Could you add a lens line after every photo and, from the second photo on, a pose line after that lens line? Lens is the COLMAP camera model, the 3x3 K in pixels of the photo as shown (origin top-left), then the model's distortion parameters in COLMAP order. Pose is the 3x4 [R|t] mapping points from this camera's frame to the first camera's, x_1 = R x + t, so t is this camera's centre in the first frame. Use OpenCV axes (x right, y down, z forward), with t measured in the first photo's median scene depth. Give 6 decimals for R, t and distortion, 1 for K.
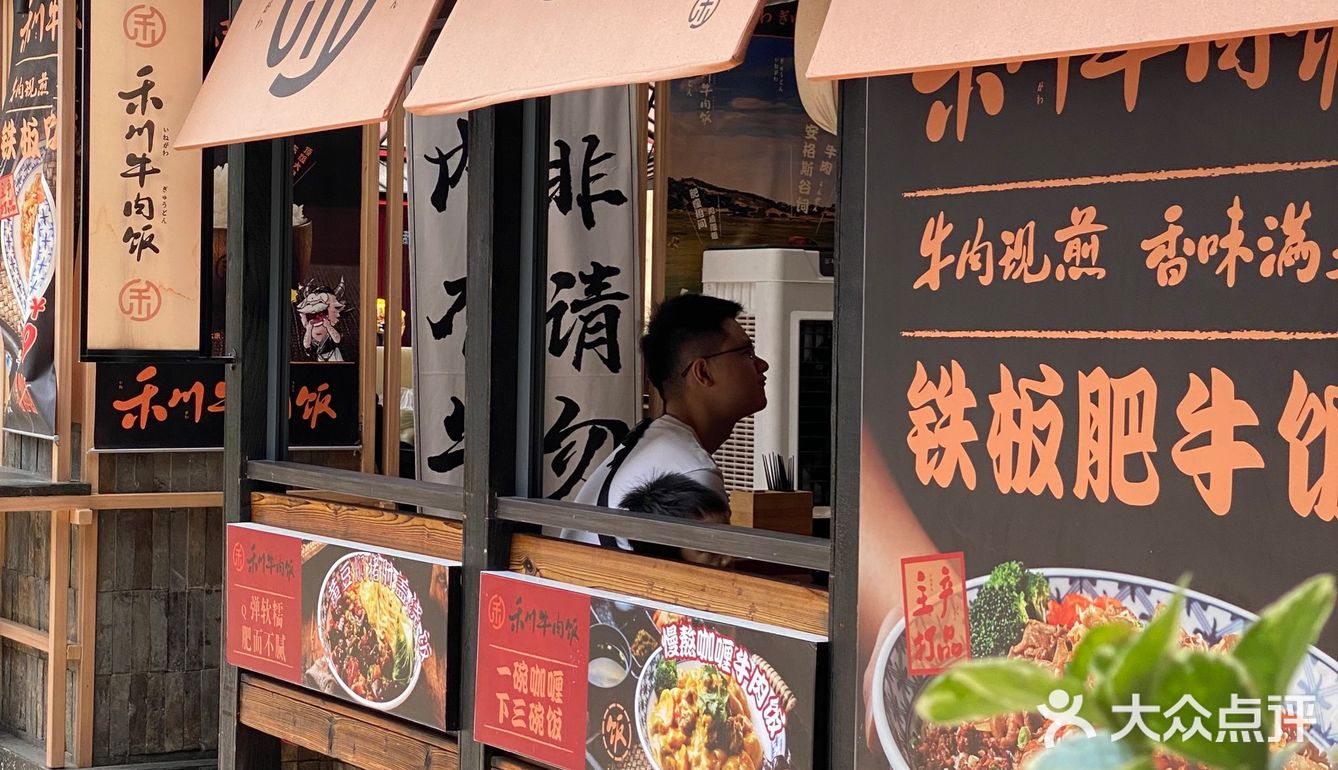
lens RADIAL K [[2681.0, 0, 669.0], [0, 2681.0, 385.0], [0, 0, 1]] dist [0.241710, 0.146513]
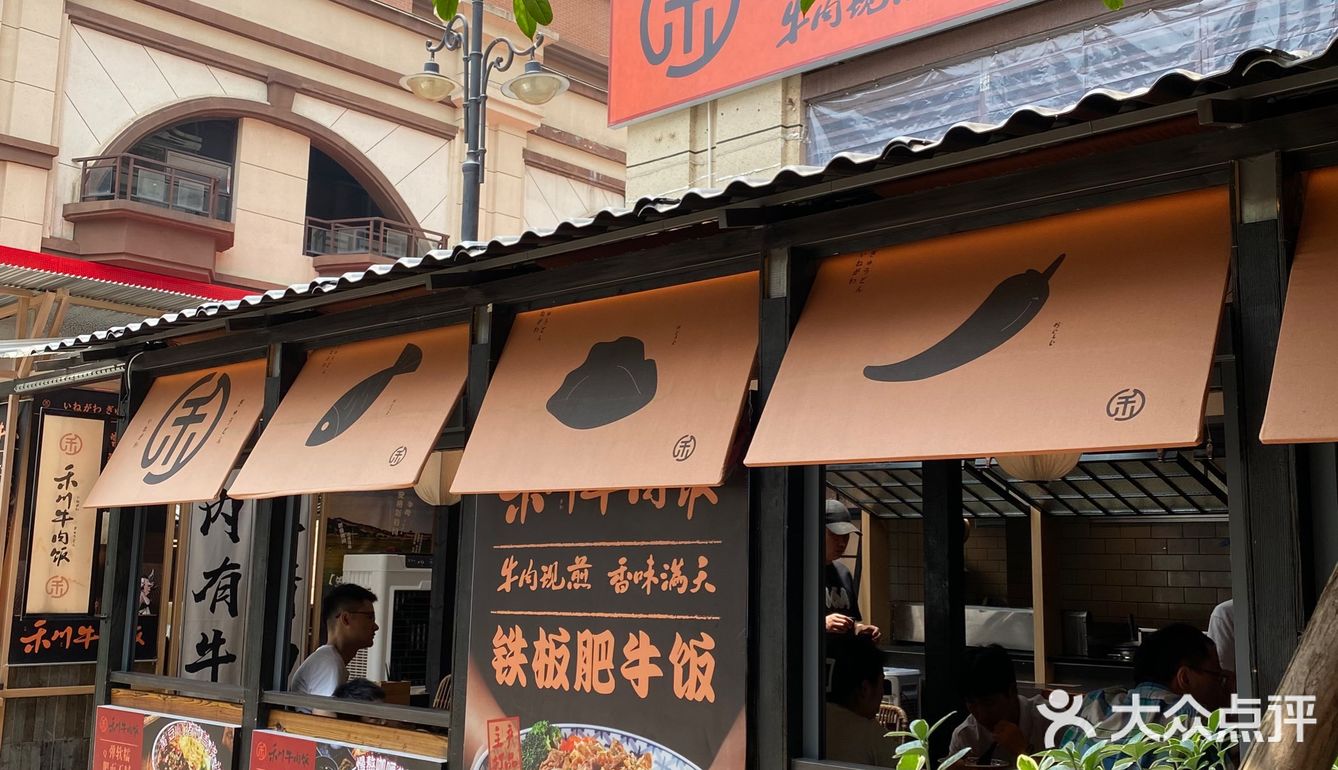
lens RADIAL K [[1366.0, 0, 669.0], [0, 1366.0, 385.0], [0, 0, 1]] dist [0.017383, 0.003931]
pose [[0.964571, 0.037661, 0.261120, -0.067873], [0.006080, 0.986322, -0.164717, -0.017413], [-0.263752, 0.160468, 0.951149, -0.098530]]
